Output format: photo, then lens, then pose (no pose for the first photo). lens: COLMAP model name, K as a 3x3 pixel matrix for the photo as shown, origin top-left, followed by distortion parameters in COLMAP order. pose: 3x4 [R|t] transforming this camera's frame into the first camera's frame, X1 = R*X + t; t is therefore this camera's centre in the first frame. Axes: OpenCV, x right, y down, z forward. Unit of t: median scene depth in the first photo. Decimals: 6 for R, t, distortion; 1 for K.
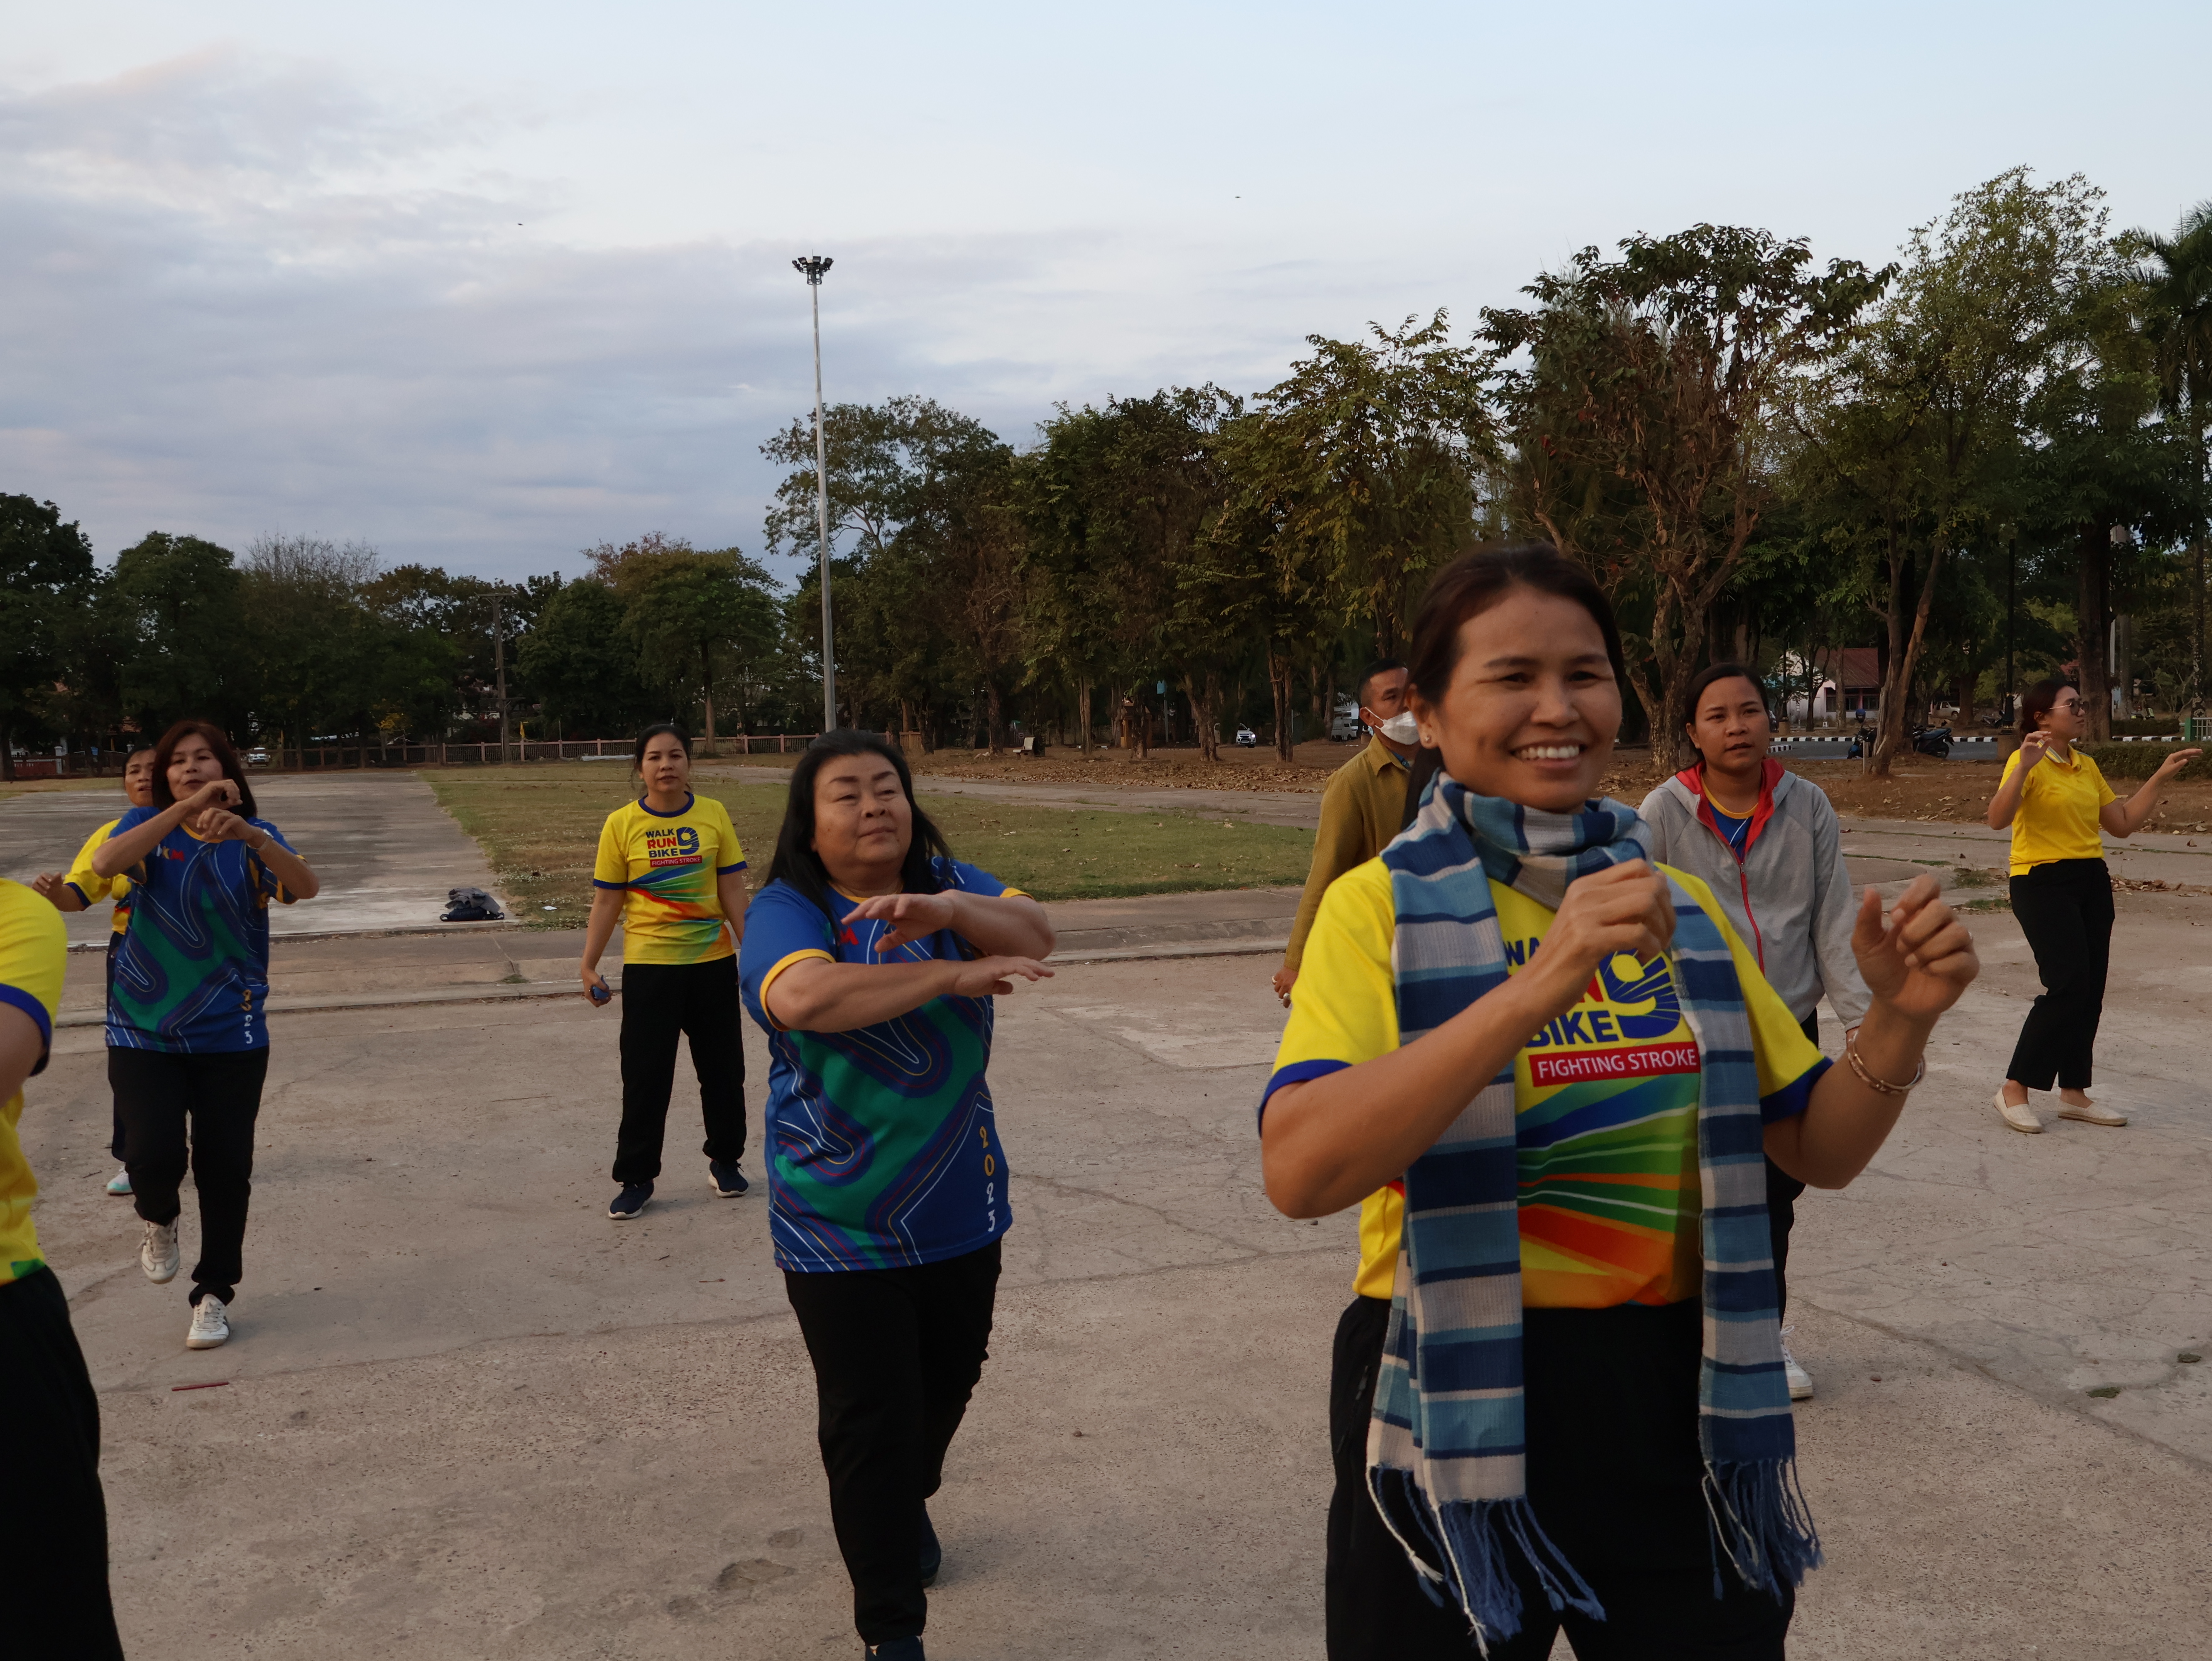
lens RADIAL K [[2083.3, 0, 1103.6], [0, 2083.3, 830.1], [0, 0, 1]] dist [-0.003015, 0.000000]
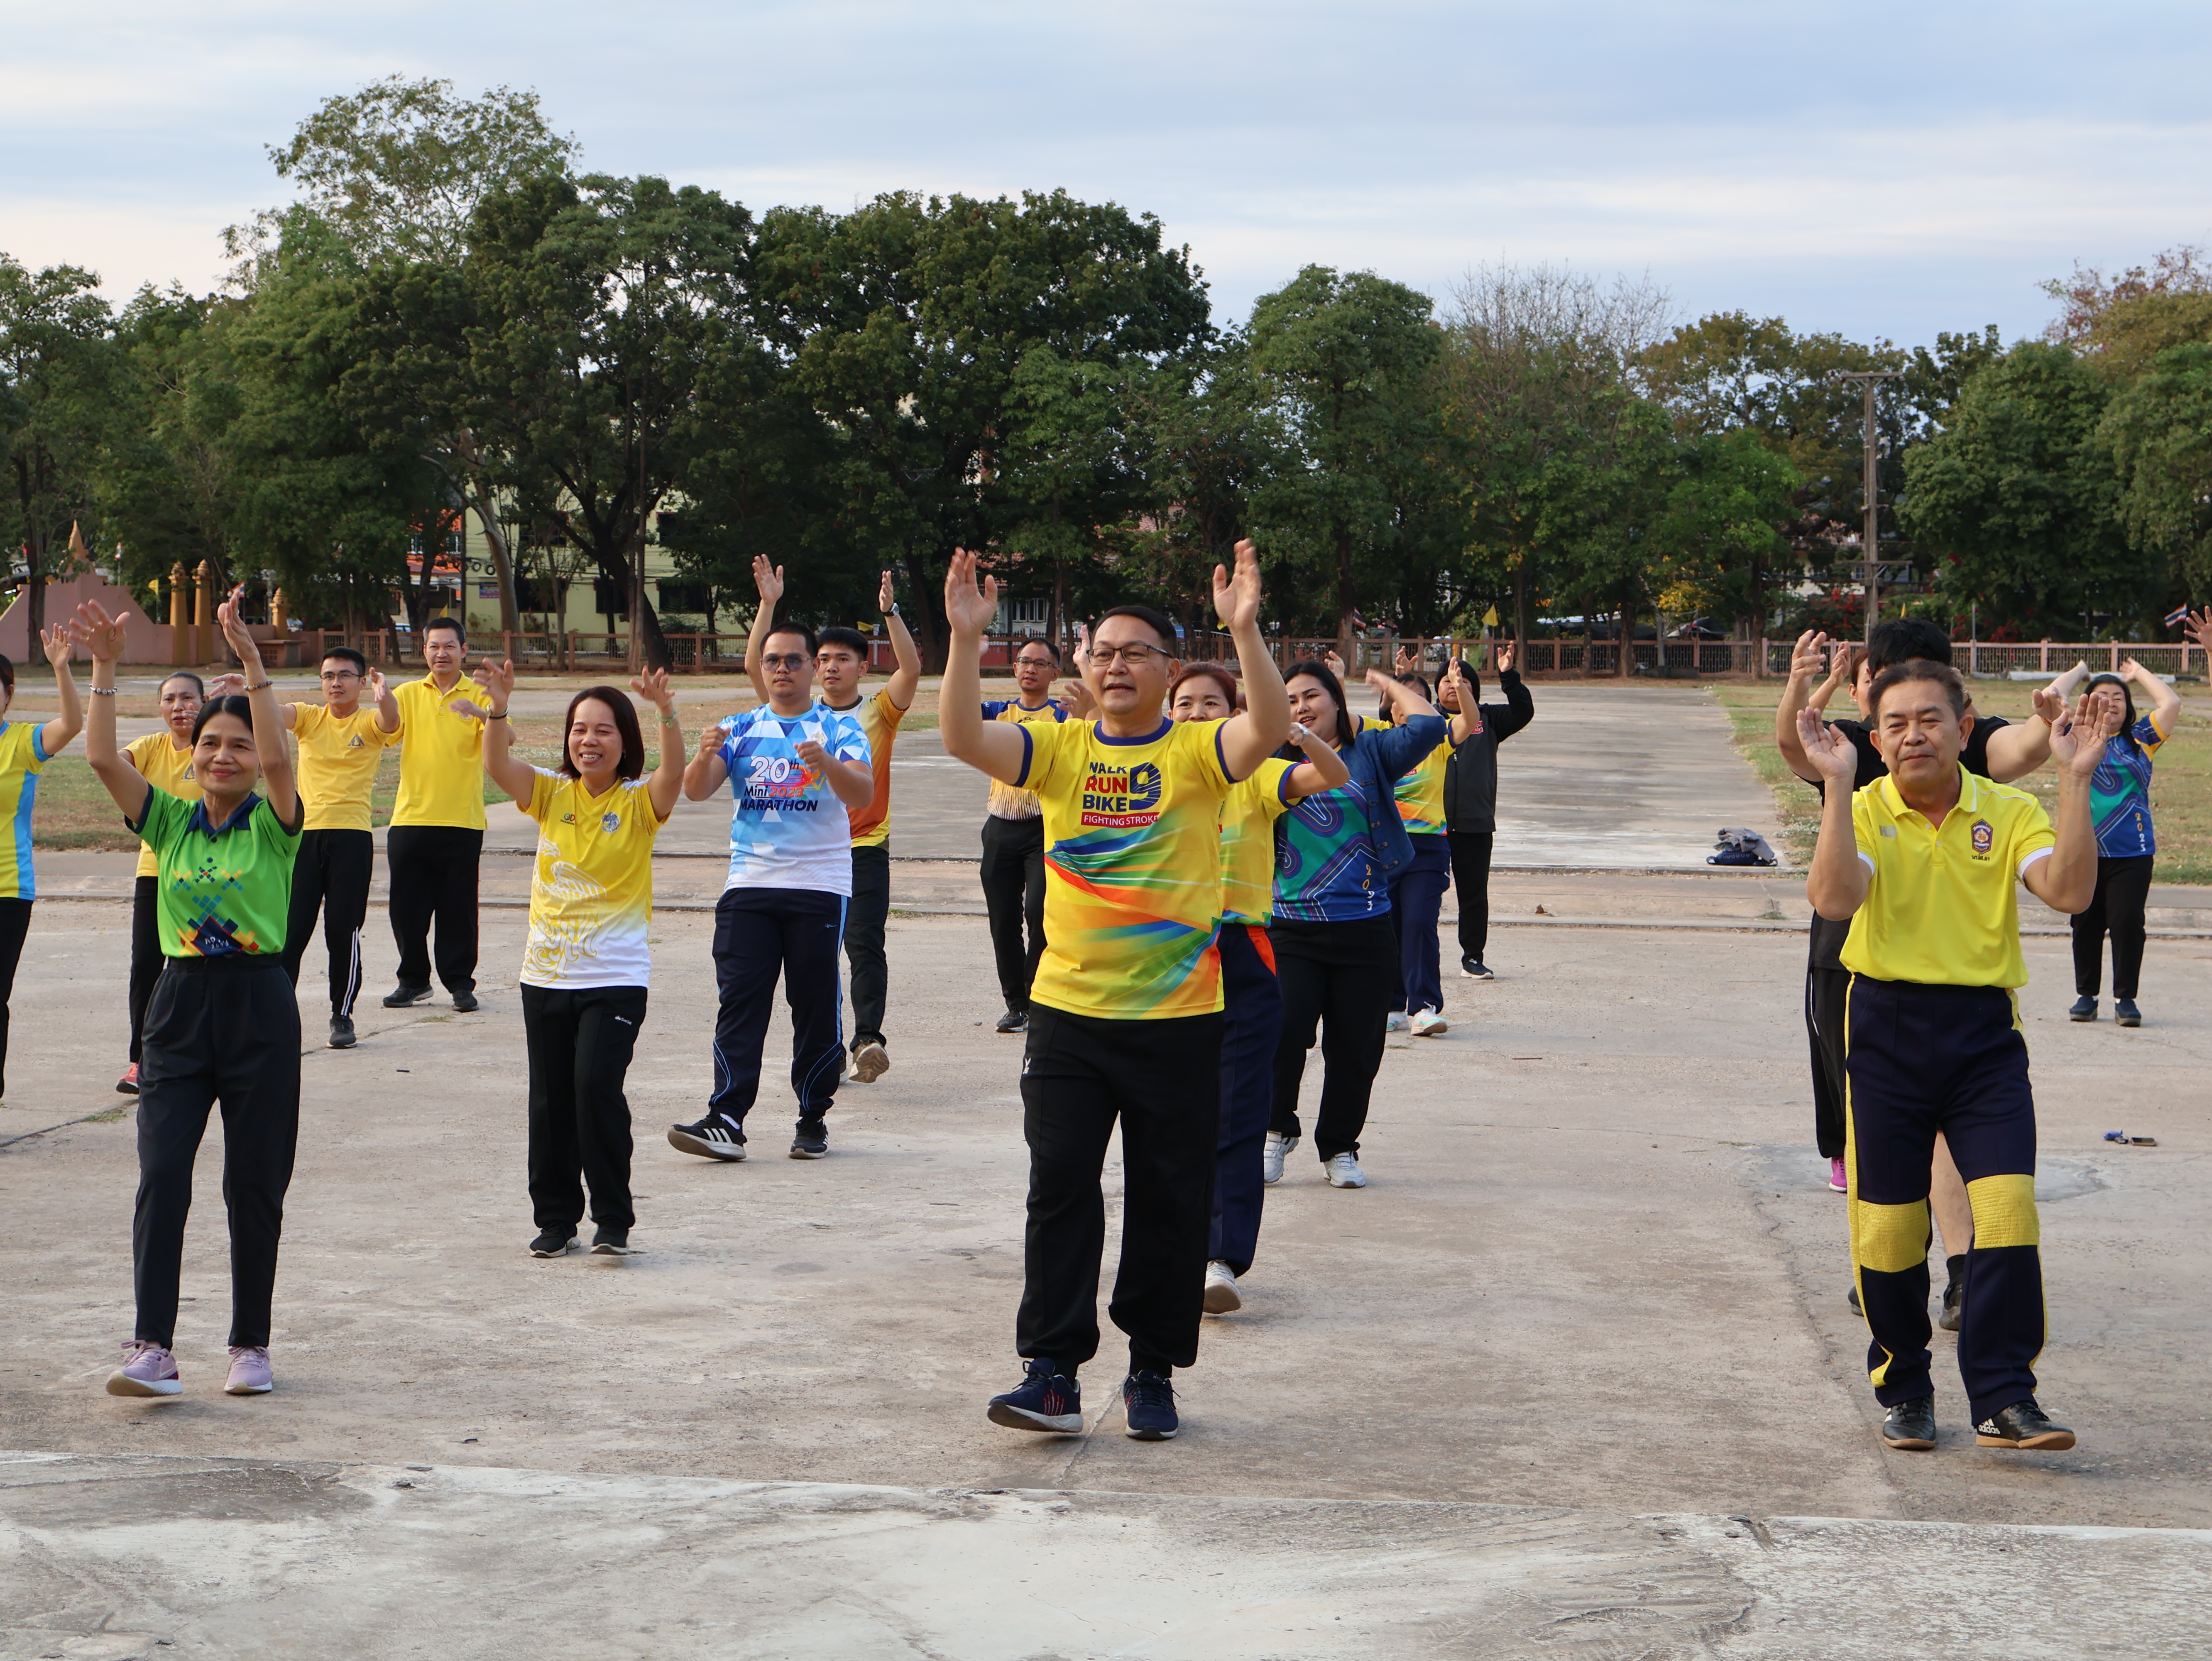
lens RADIAL K [[4201.3, 0, 1095.1], [0, 4201.3, 830.6], [0, 0, 1]] dist [-0.003936, 0.000000]
pose [[0.892395, 0.054354, -0.447969, 0.056155], [-0.053274, 0.998467, 0.015020, 0.003852], [0.448099, 0.010461, 0.893923, -0.160775]]
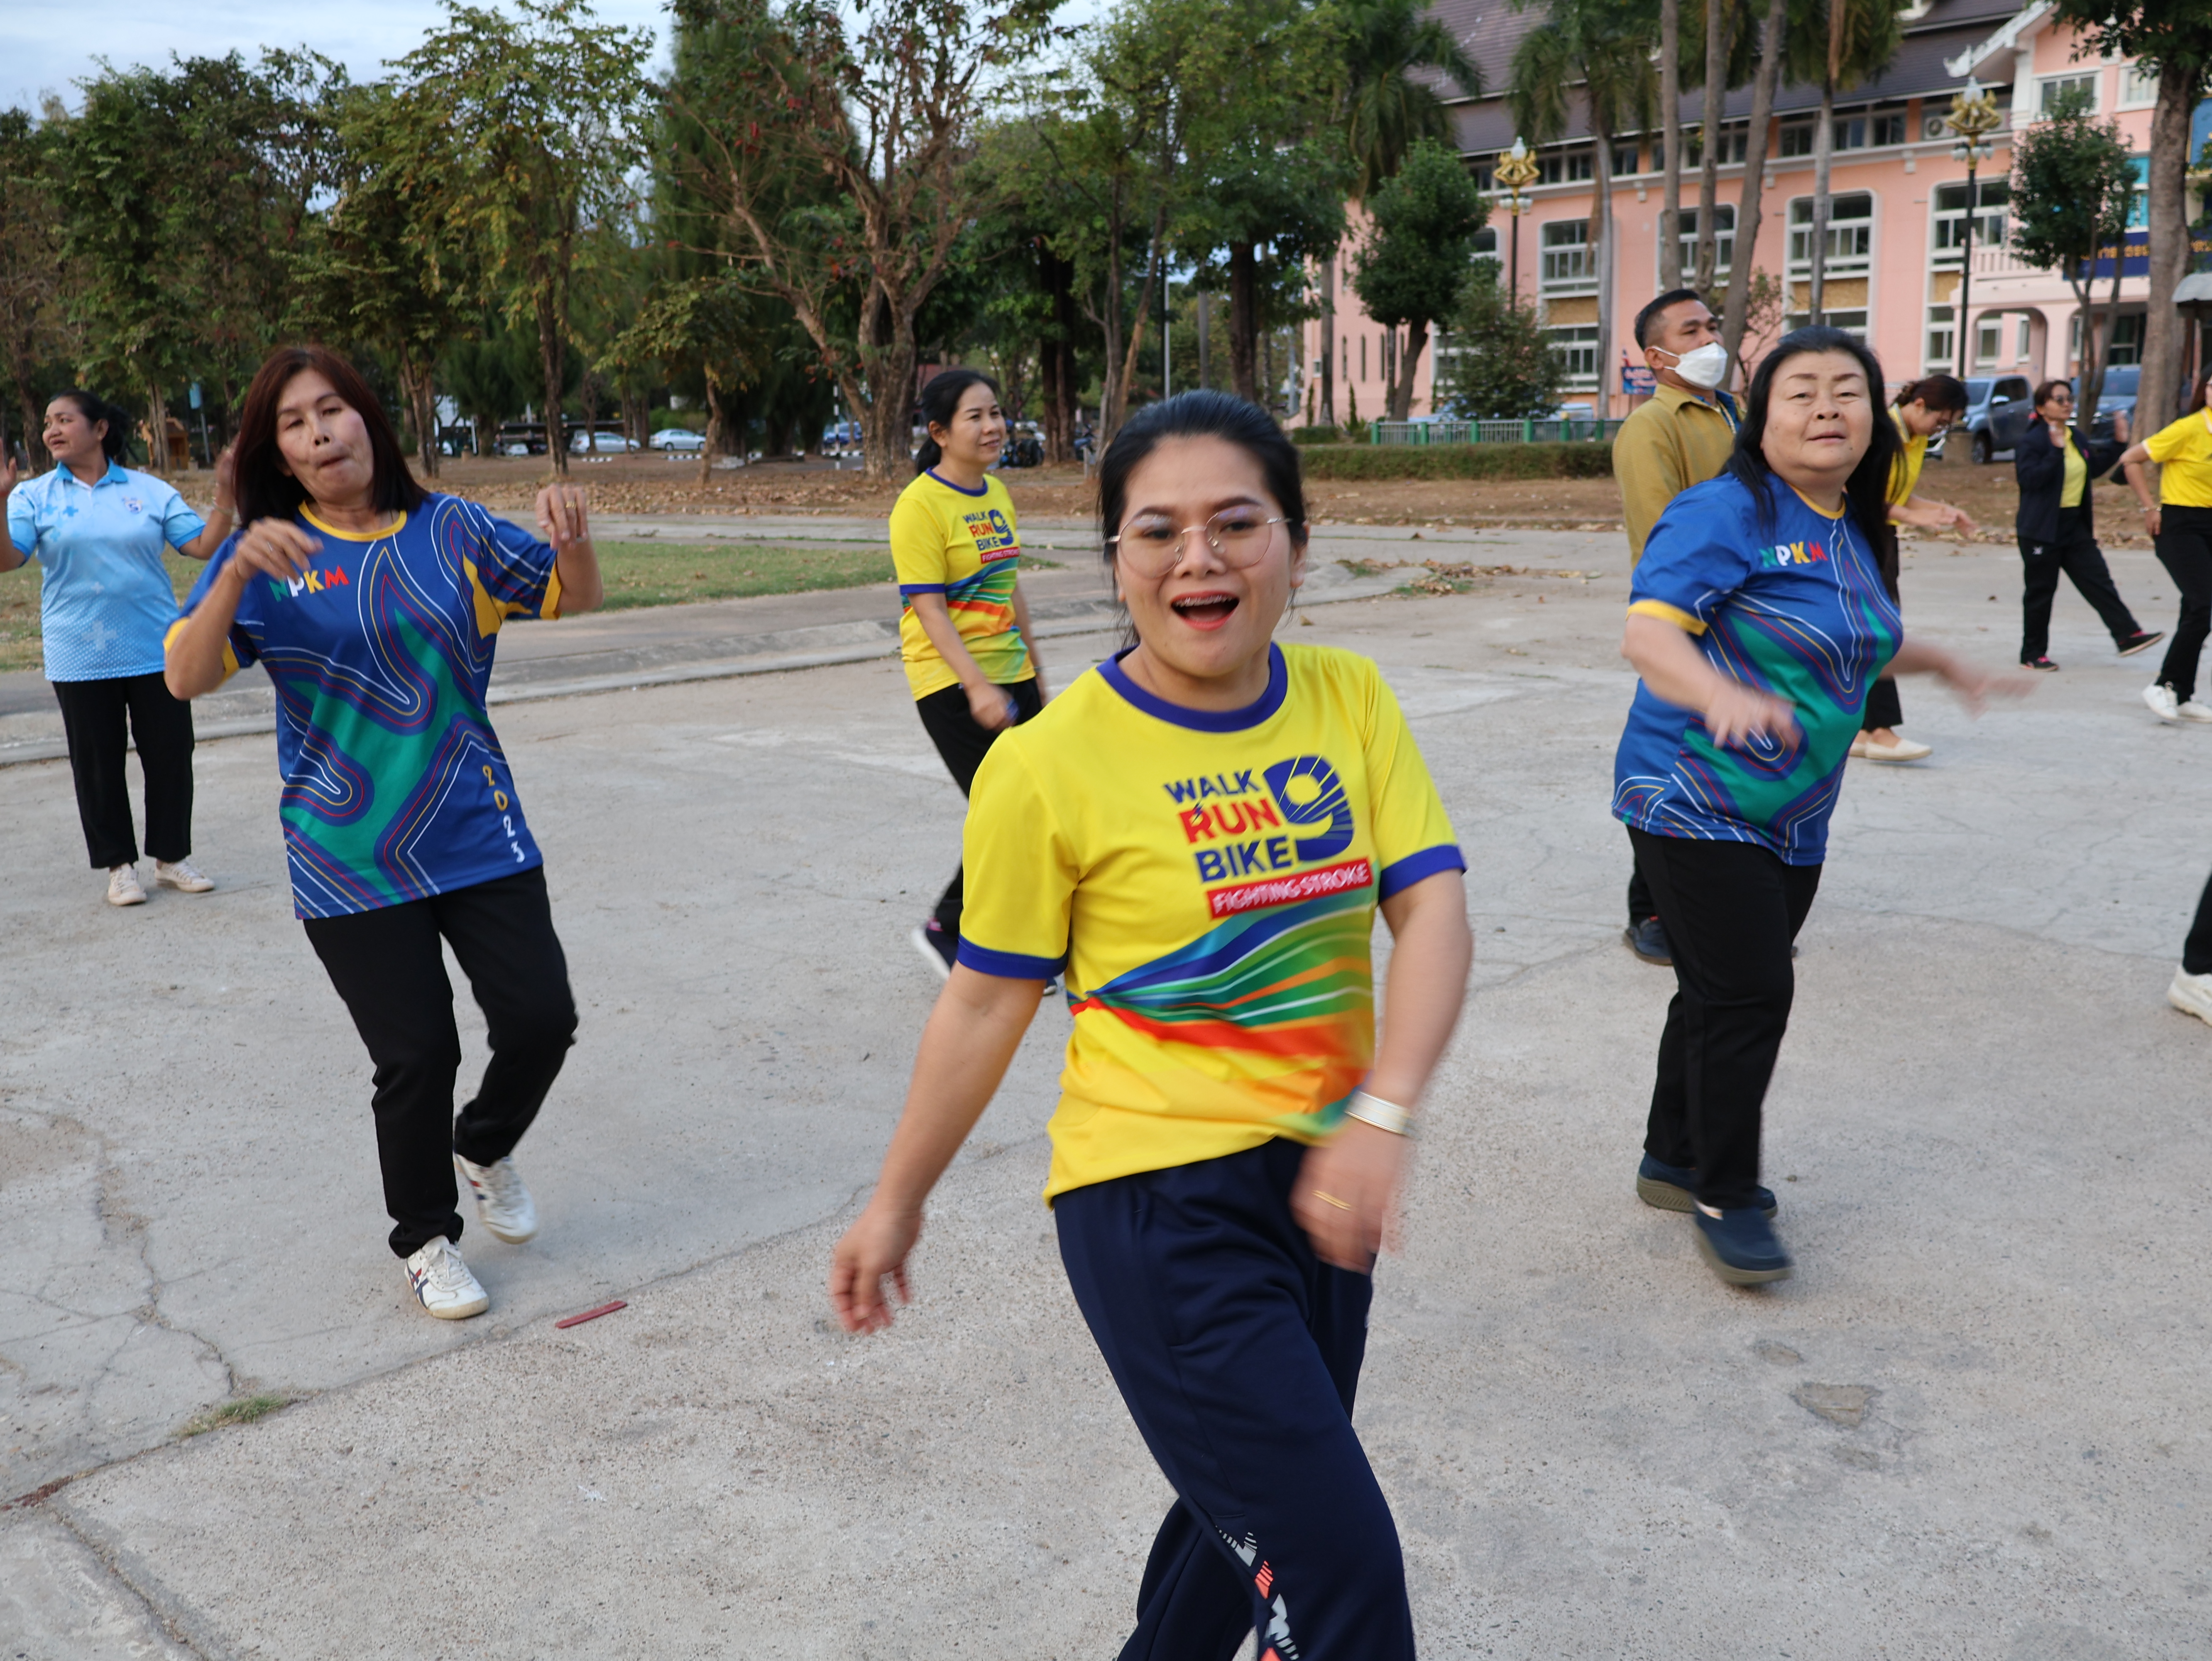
lens RADIAL K [[2083.3, 0, 1101.0], [0, 2083.3, 834.5], [0, 0, 1]] dist [-0.003015, 0.000000]
pose [[0.901716, -0.083749, 0.424140, -0.040874], [0.025984, 0.989783, 0.140197, 0.001363], [-0.431548, -0.115397, 0.894679, 0.024177]]
